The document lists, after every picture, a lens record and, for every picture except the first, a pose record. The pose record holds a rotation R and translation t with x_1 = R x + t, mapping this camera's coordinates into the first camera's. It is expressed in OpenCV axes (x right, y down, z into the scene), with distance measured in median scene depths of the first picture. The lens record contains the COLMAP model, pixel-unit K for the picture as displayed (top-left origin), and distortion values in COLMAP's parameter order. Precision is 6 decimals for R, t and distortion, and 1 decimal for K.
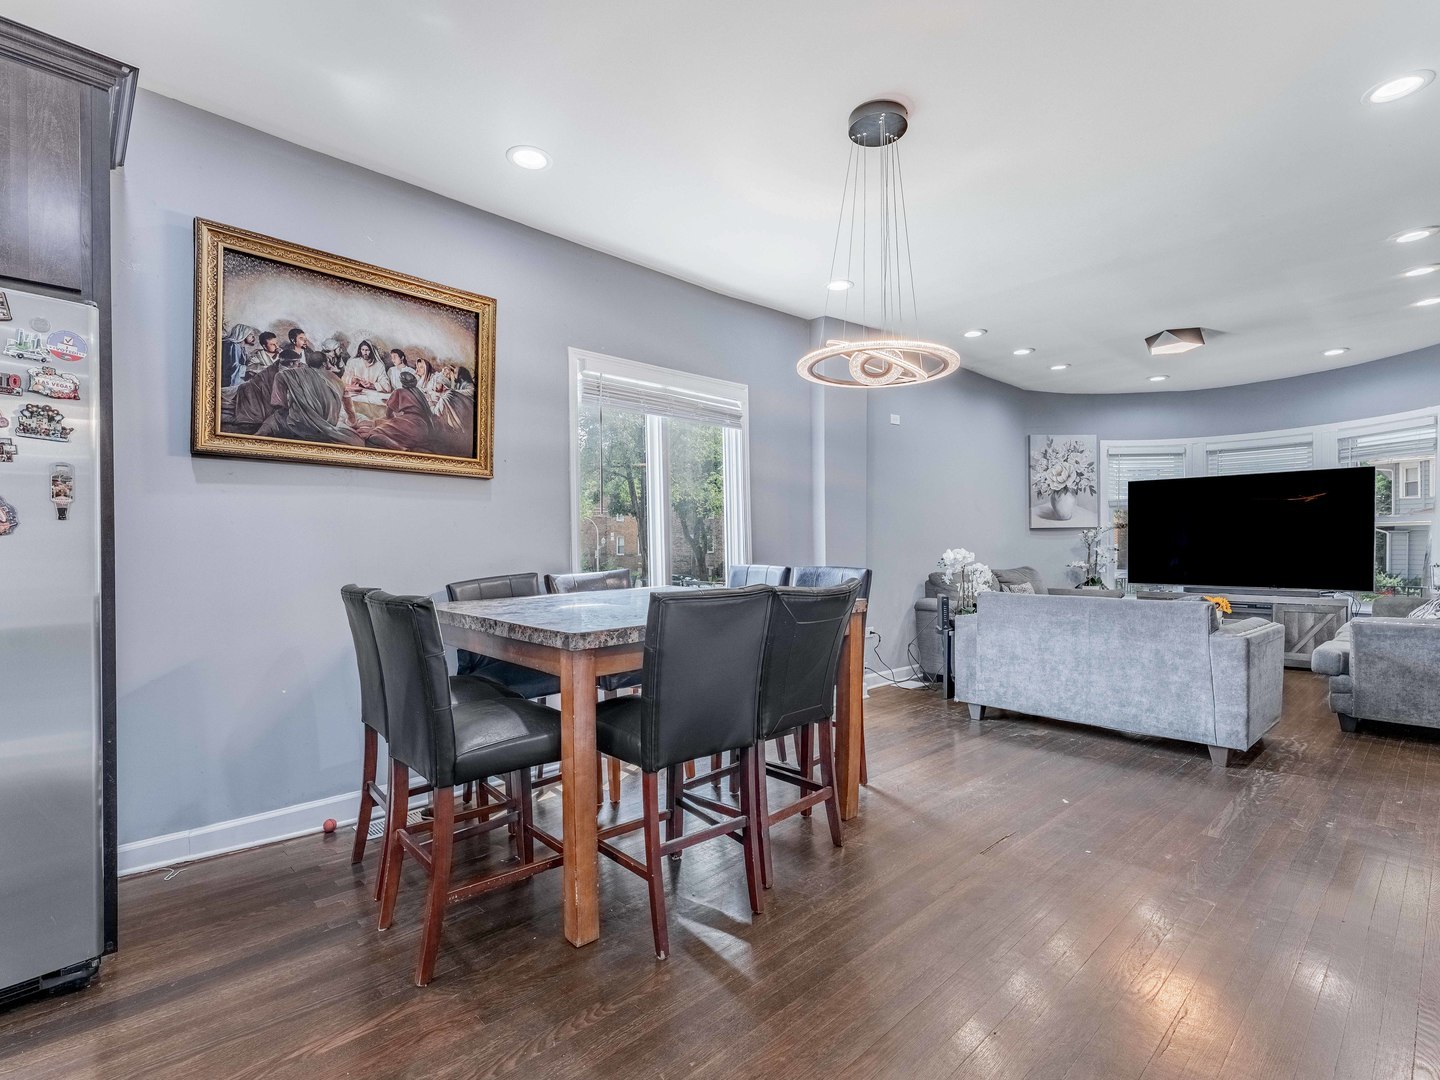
lens RADIAL K [[687.5, 0, 724.3], [0, 687.5, 574.5], [0, 0, 1]] dist [0.000524, 0.000153]
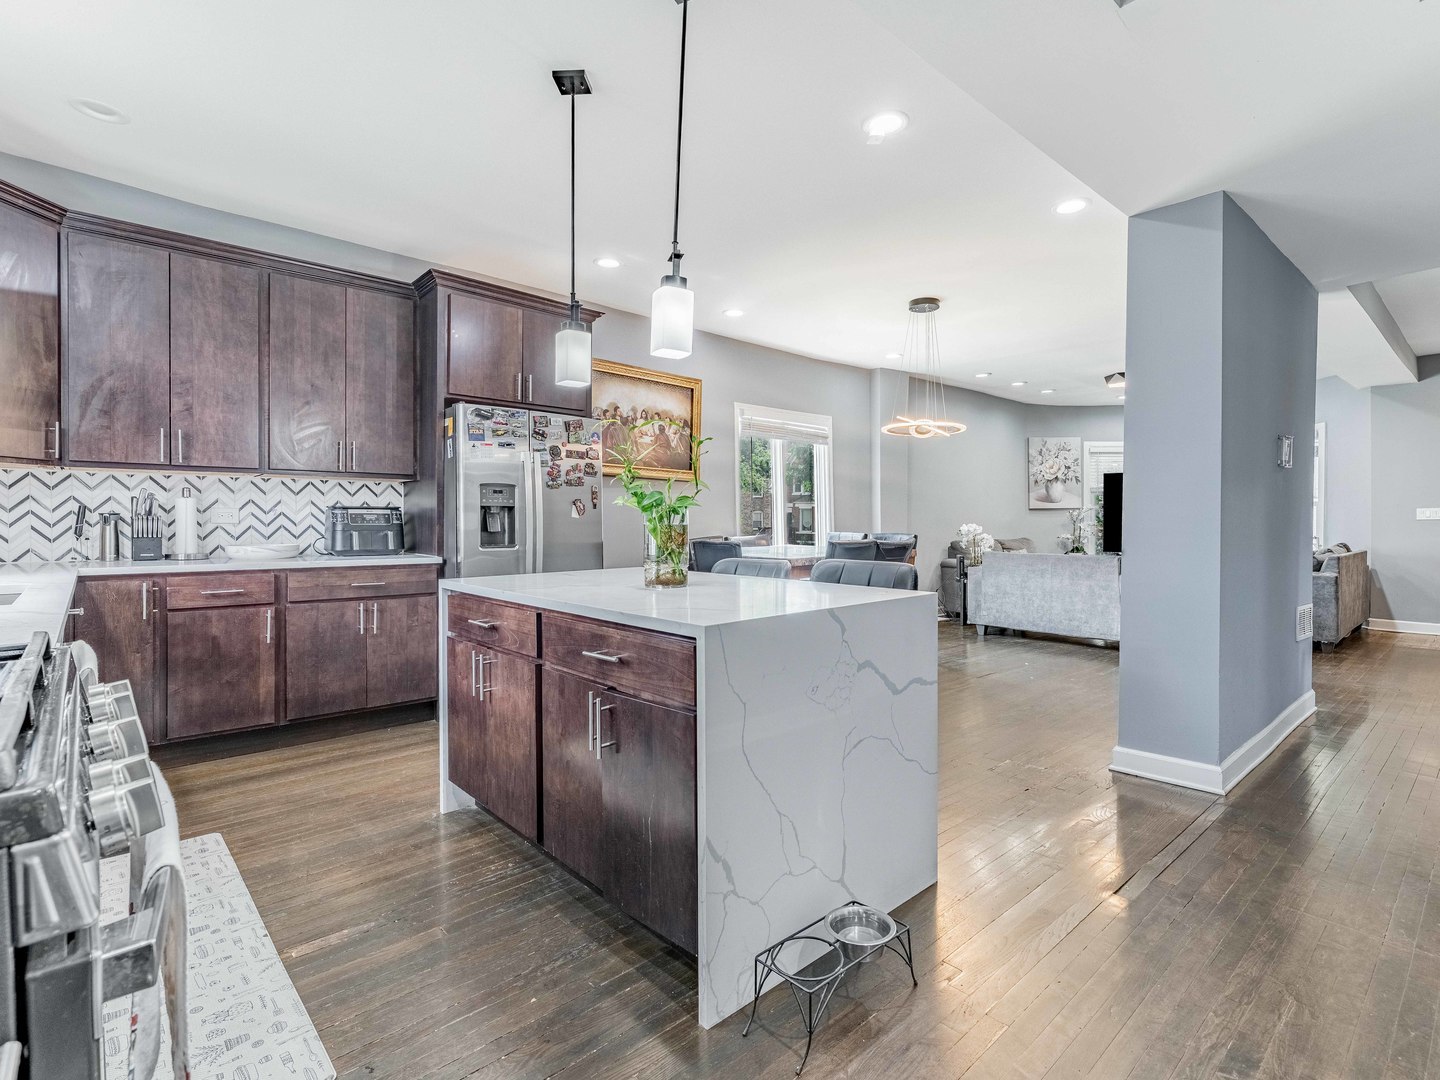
lens RADIAL K [[702.0, 0, 720.0], [0, 702.0, 540.0], [0, 0, 1]] dist [0.000364, 0.000017]
pose [[0.999535, 0.006137, -0.029862, -0.169989], [-0.006570, 0.999874, -0.014445, 0.025798], [0.029769, 0.014634, 0.999450, -0.582770]]
